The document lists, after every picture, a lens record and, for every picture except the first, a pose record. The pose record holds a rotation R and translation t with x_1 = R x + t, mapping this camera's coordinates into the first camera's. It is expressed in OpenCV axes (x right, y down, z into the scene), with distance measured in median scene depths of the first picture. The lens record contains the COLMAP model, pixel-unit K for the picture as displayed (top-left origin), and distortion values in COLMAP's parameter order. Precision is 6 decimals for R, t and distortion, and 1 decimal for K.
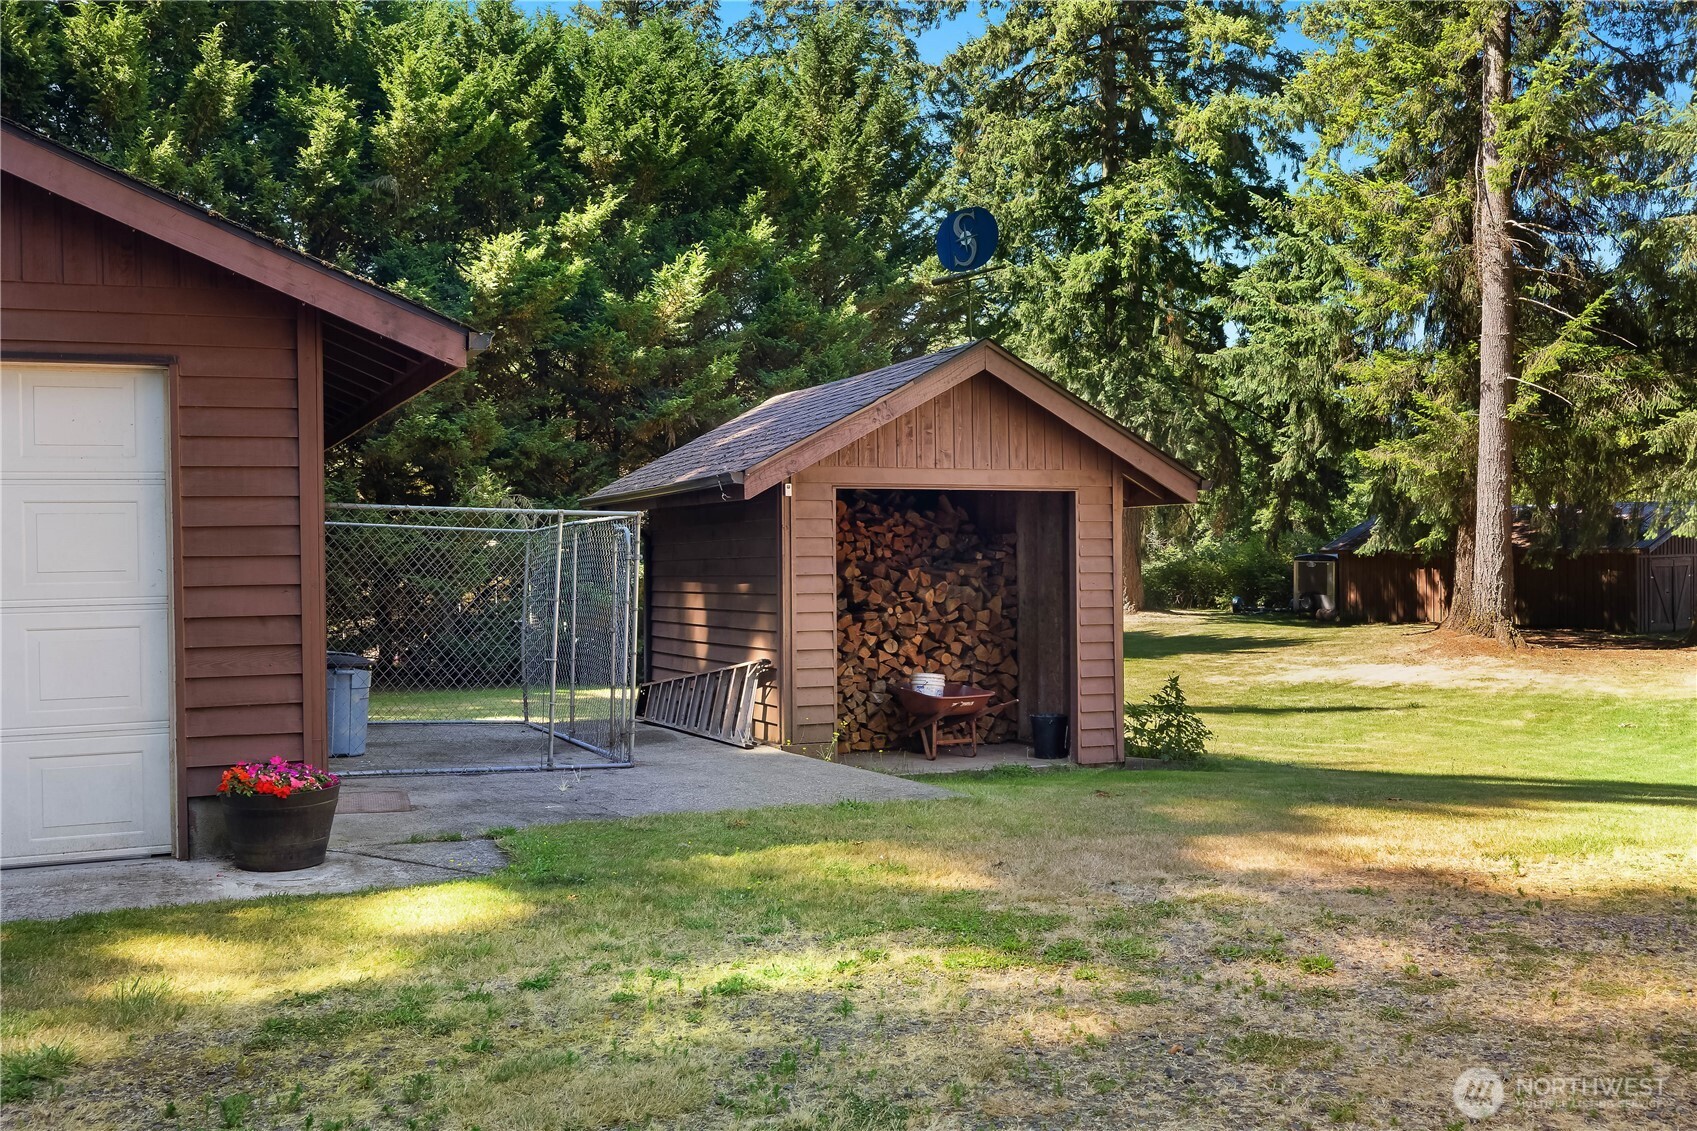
lens RADIAL K [[1635.1, 0, 850.7], [0, 1635.1, 557.9], [0, 0, 1]] dist [-0.001628, 0.000000]
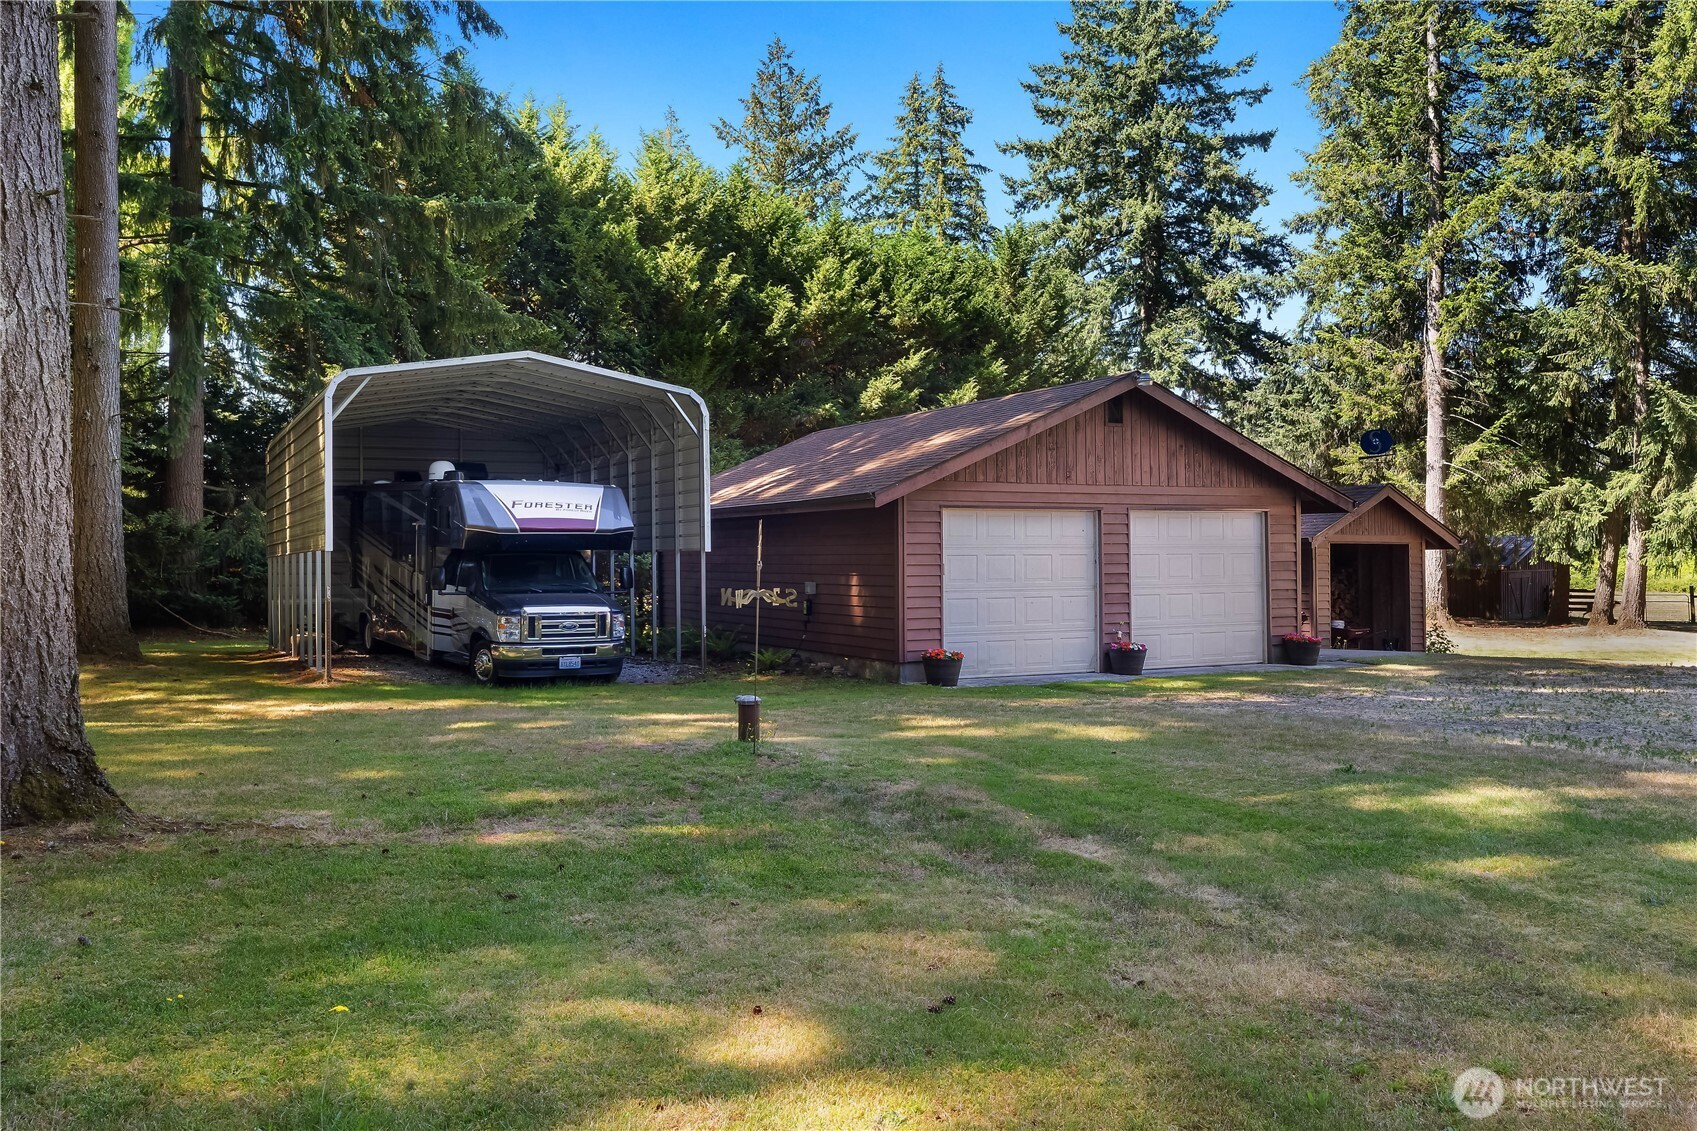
lens RADIAL K [[1382.5, 0, 825.6], [0, 1382.5, 538.1], [0, 0, 1]] dist [0.006003, -0.003333]
pose [[0.998090, 0.008140, 0.061246, -0.312470], [-0.006851, 0.999751, -0.021217, -0.000262], [-0.061403, 0.020757, 0.997897, -0.362472]]
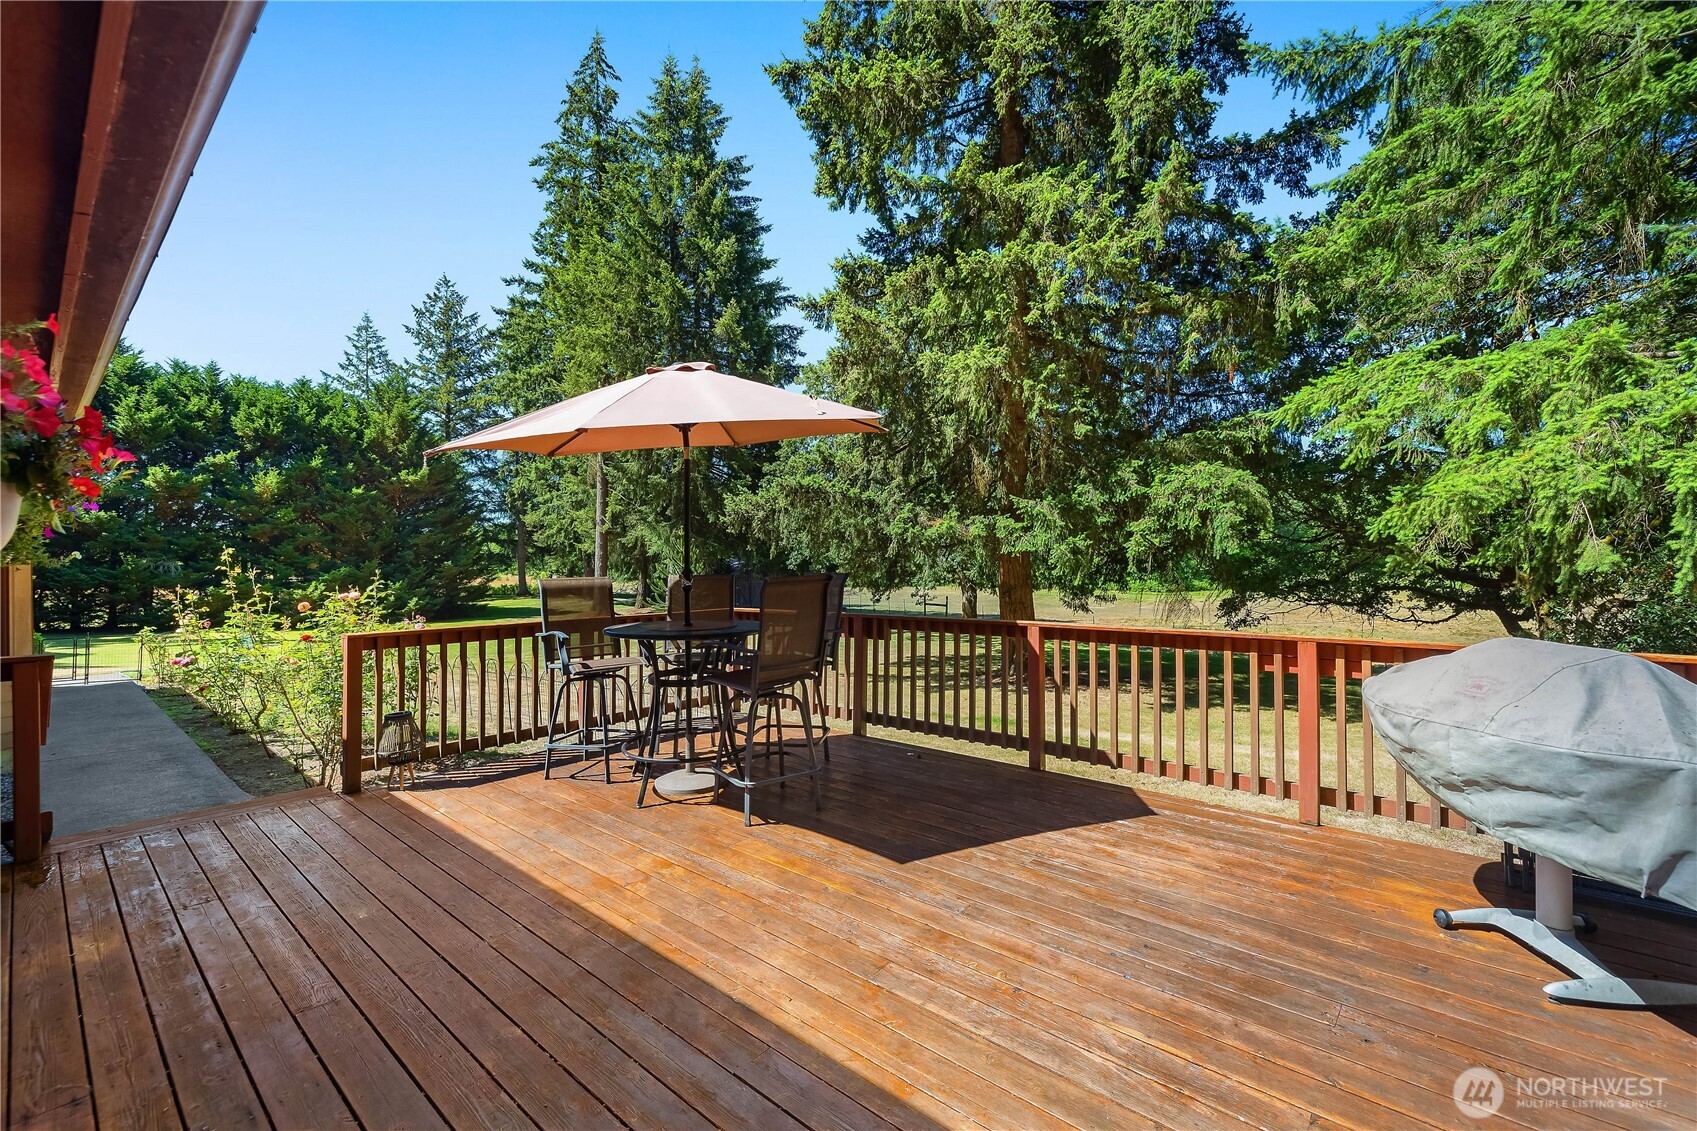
lens RADIAL K [[717.9, 0, 855.5], [0, 717.9, 560.3], [0, 0, 1]] dist [-0.001847, -0.000668]
pose [[0.995874, -0.000337, 0.090746, 0.728907], [0.001775, 0.999874, -0.015765, -0.018485], [-0.090730, 0.015861, 0.995749, -0.249196]]
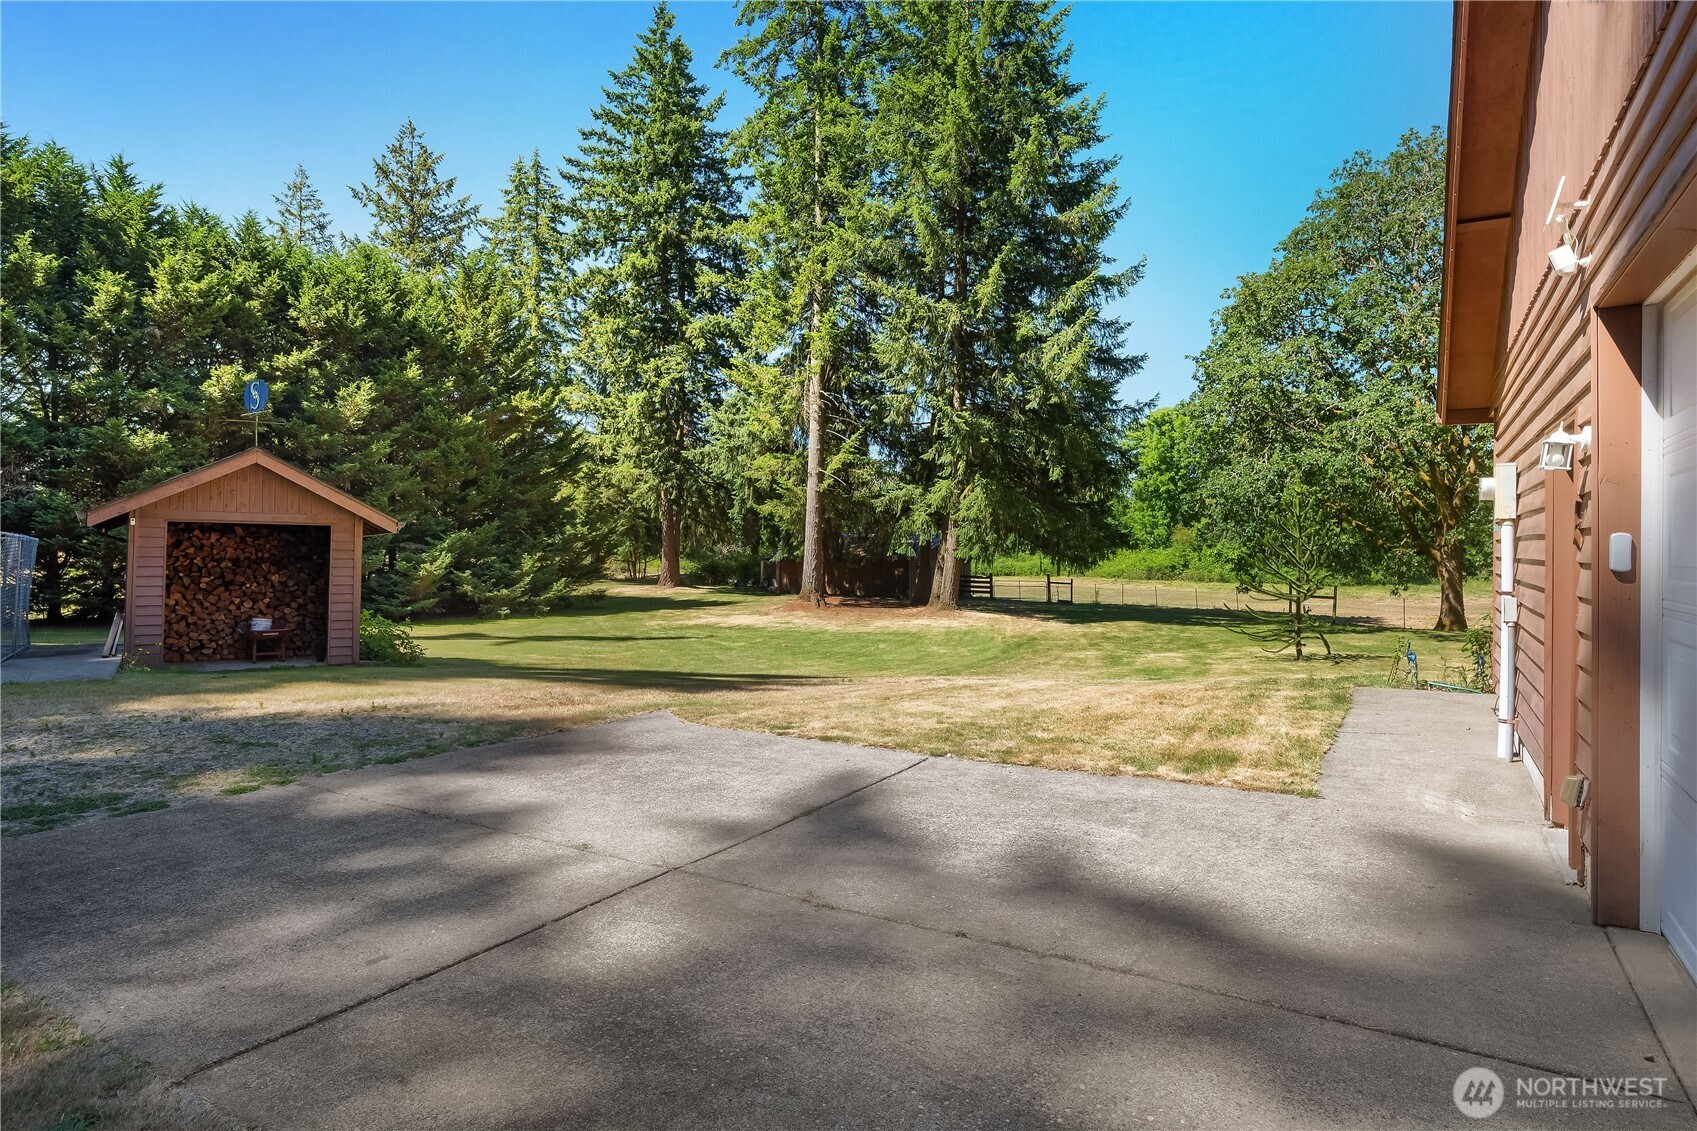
lens RADIAL K [[911.8, 0, 845.9], [0, 911.8, 535.1], [0, 0, 1]] dist [0.001978, -0.003650]
pose [[0.971968, 0.022374, 0.234047, 0.179117], [-0.016888, 0.999534, -0.025417, -0.004297], [-0.234506, 0.020752, 0.971893, -0.078110]]
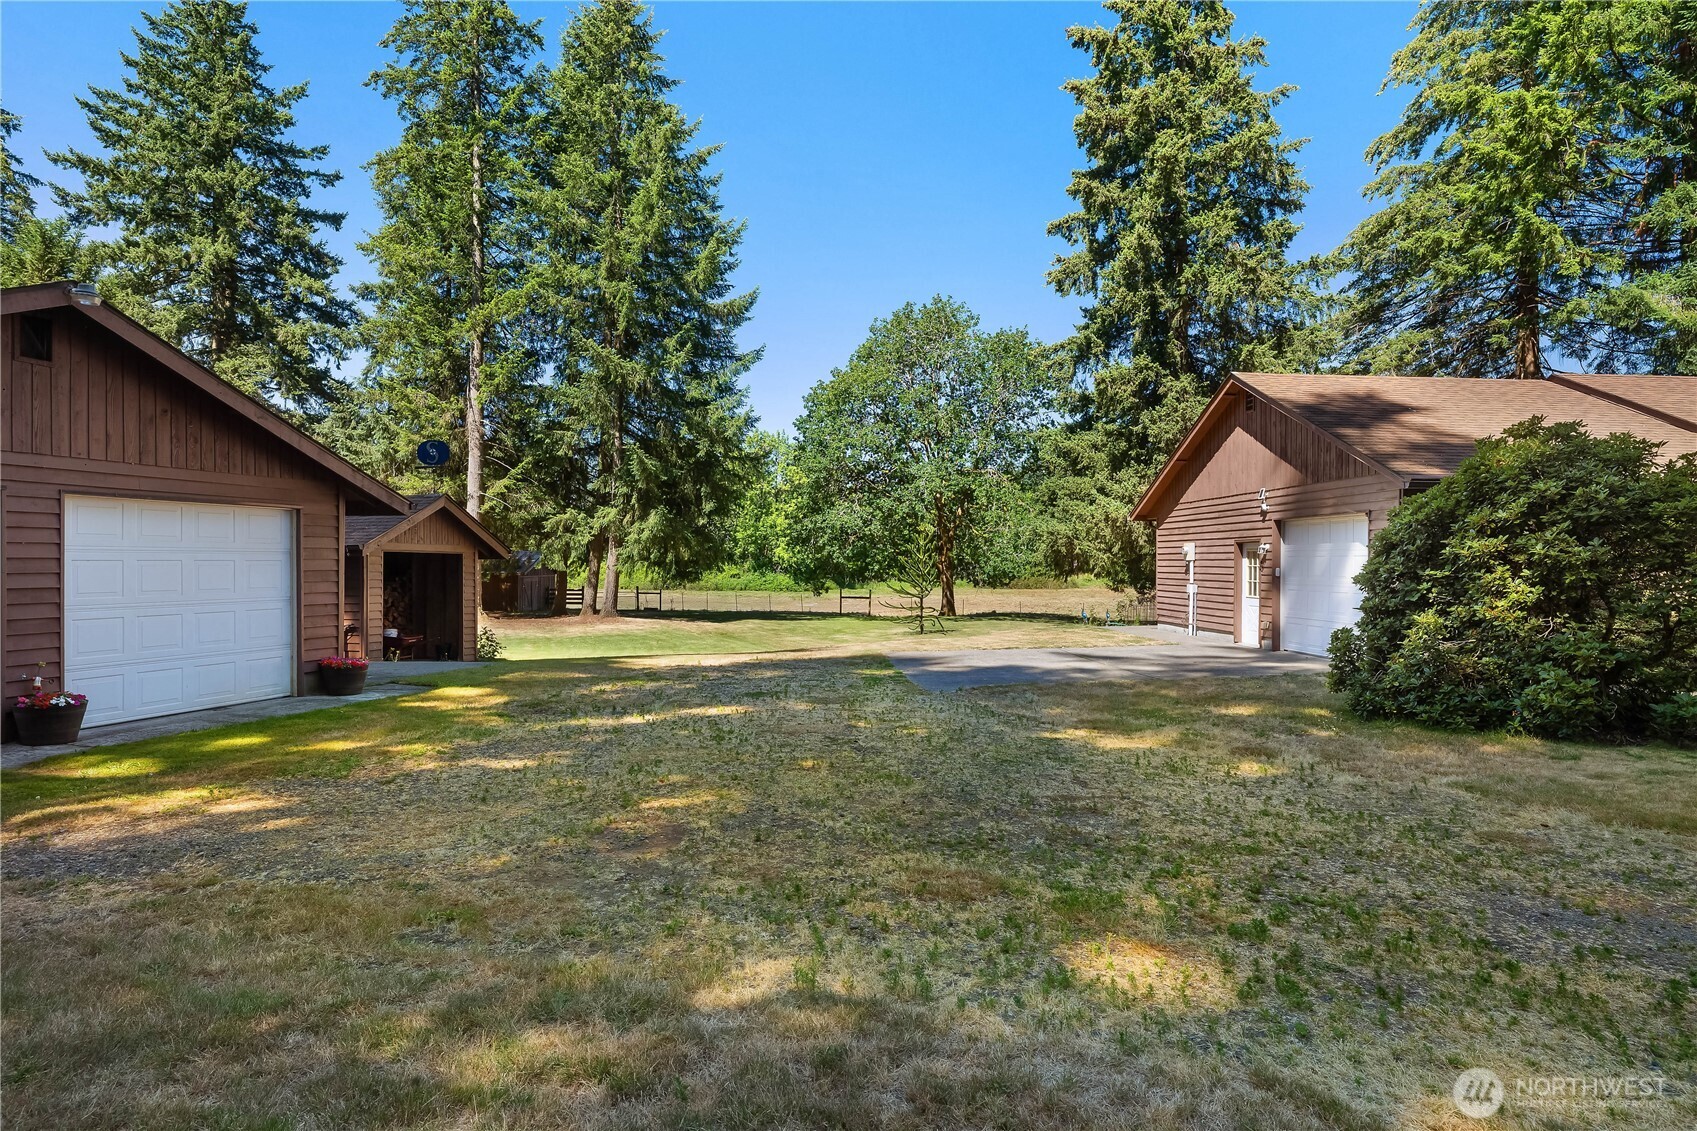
lens RADIAL K [[911.8, 0, 848.8], [0, 911.8, 556.6], [0, 0, 1]] dist [0.001978, -0.003650]
pose [[0.638932, 0.020189, 0.768998, -0.209674], [-0.004549, 0.999737, -0.022468, -0.002669], [-0.769250, 0.010858, 0.638856, -0.133763]]
